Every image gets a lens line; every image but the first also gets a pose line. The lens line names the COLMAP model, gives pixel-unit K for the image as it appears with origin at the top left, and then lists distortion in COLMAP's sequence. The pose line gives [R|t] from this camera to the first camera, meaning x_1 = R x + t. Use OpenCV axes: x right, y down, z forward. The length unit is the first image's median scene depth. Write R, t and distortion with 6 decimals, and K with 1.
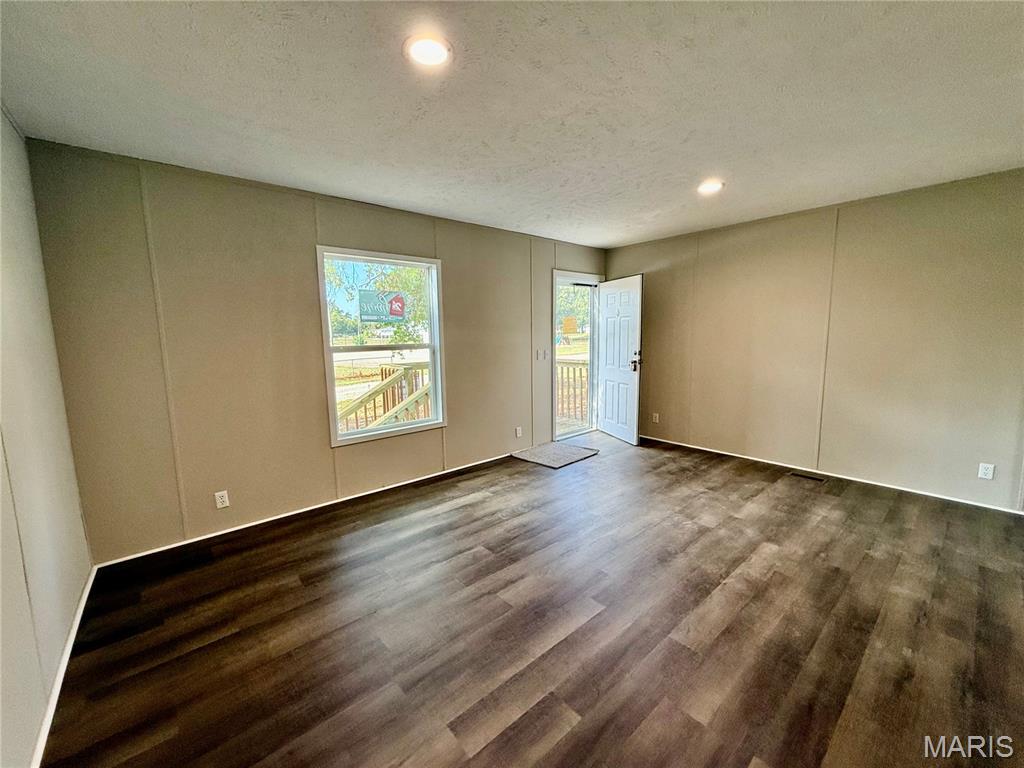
lens RADIAL K [[407.5, 0, 510.5], [0, 407.5, 382.4], [0, 0, 1]] dist [-0.001616, 0.000553]
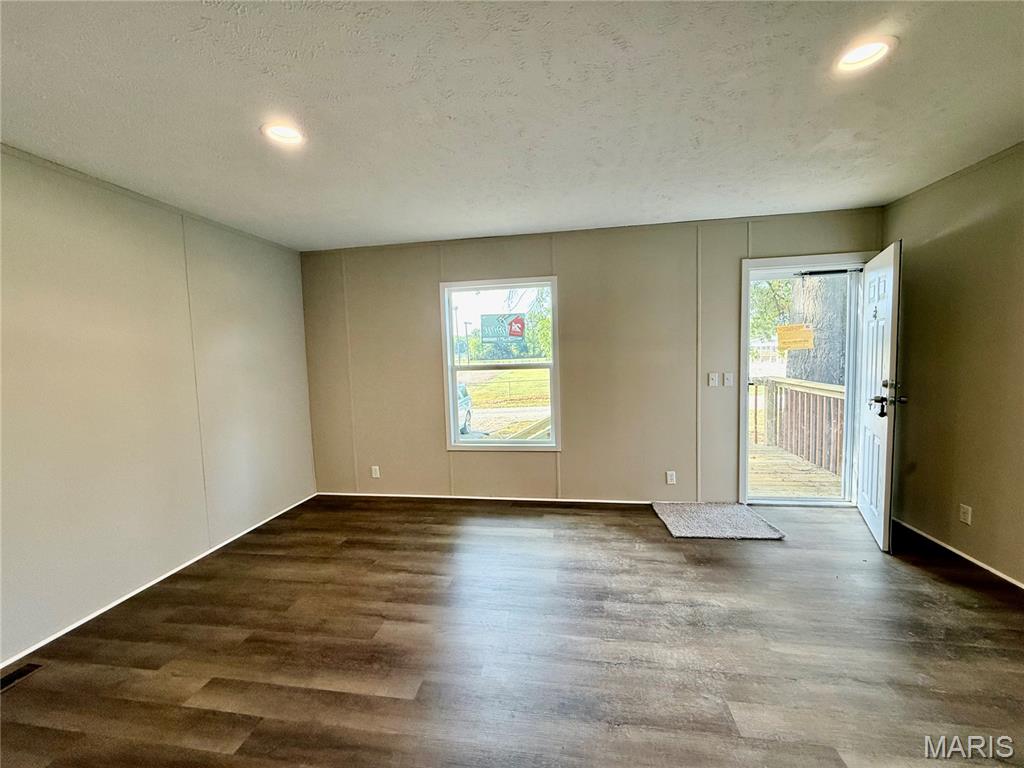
lens RADIAL K [[407.5, 0, 508.0], [0, 407.5, 383.6], [0, 0, 1]] dist [-0.001616, 0.000553]
pose [[0.644403, 0.053058, -0.762844, 0.635281], [-0.073473, 0.997271, 0.007298, -0.062360], [0.761149, 0.051345, 0.646542, 0.398764]]
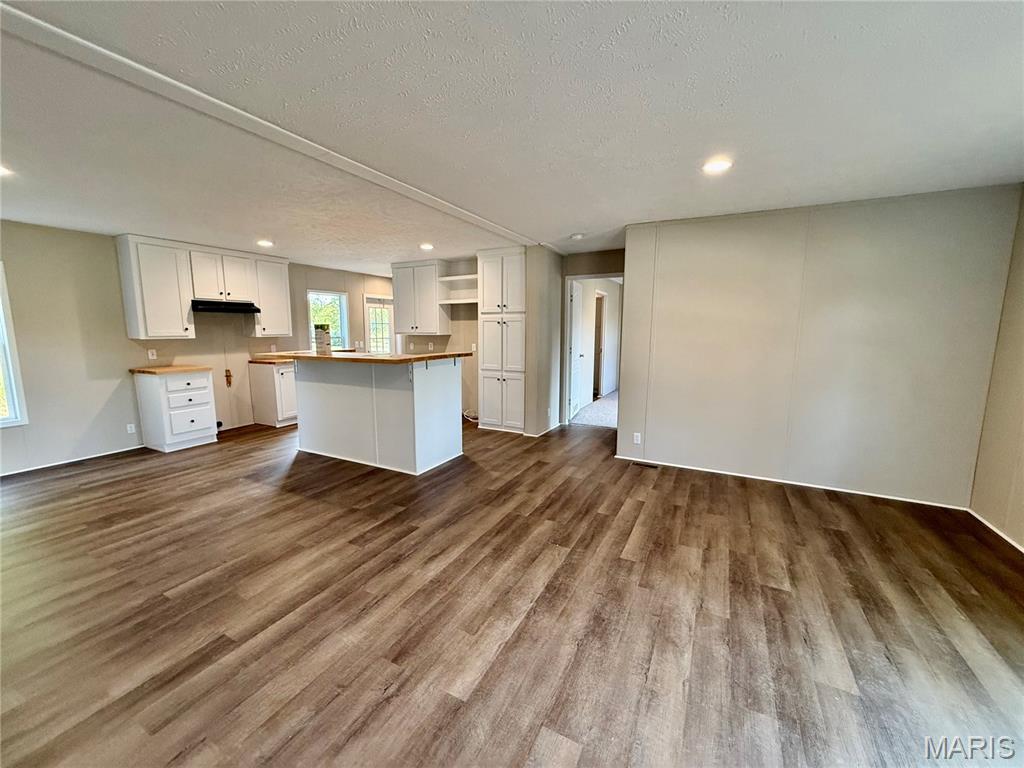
lens RADIAL K [[407.5, 0, 511.6], [0, 407.5, 383.6], [0, 0, 1]] dist [-0.001616, 0.000553]
pose [[-0.927451, 0.065105, -0.368235, 0.656423], [-0.033787, 0.966110, 0.255909, -0.184302], [0.372416, 0.249784, -0.893820, 1.260824]]
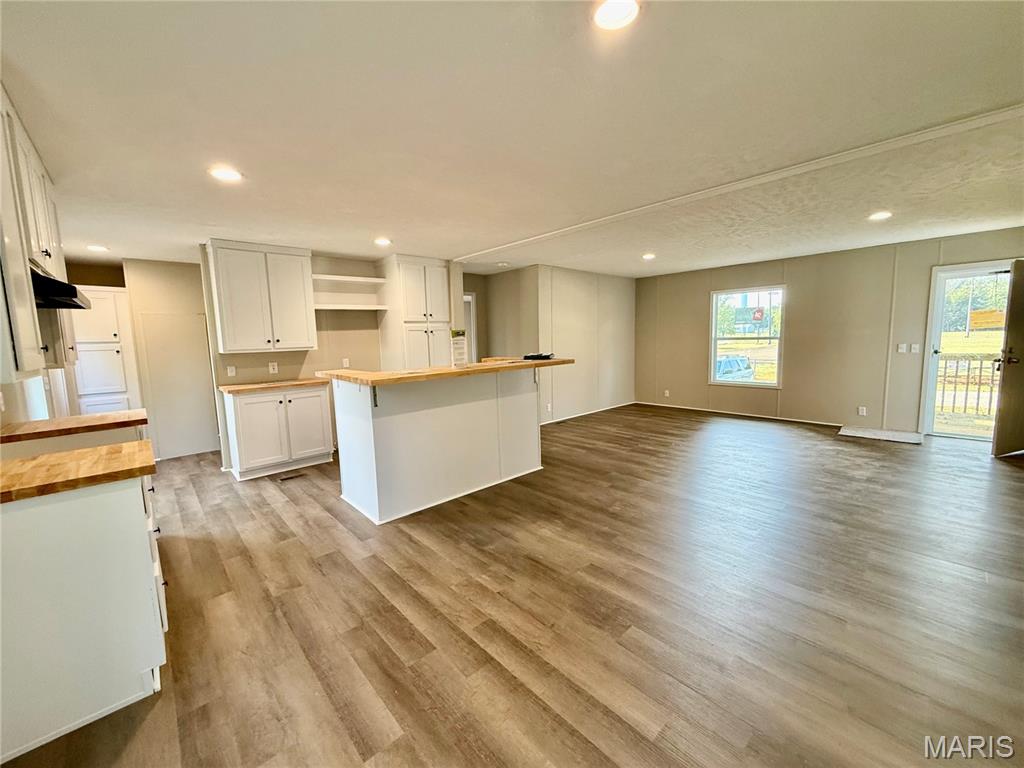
lens RADIAL K [[407.5, 0, 508.9], [0, 407.5, 384.0], [0, 0, 1]] dist [-0.001616, 0.000553]
pose [[0.031370, 0.129728, -0.991053, 1.843581], [-0.096375, 0.987314, 0.126187, -0.013681], [0.994851, 0.091555, 0.043475, -0.153128]]
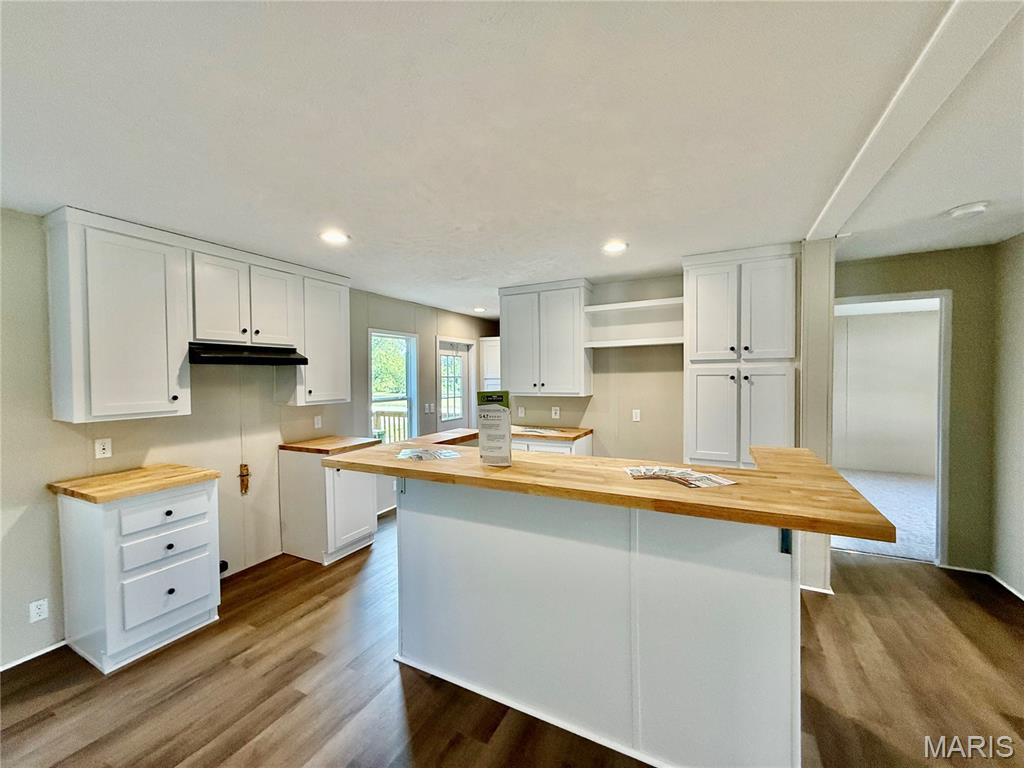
lens RADIAL K [[407.5, 0, 510.3], [0, 407.5, 384.1], [0, 0, 1]] dist [-0.001616, 0.000553]
pose [[-0.925565, 0.032132, -0.377223, 0.930057], [-0.024173, 0.989343, 0.143585, -0.097441], [0.377816, 0.142016, -0.914924, 0.271067]]
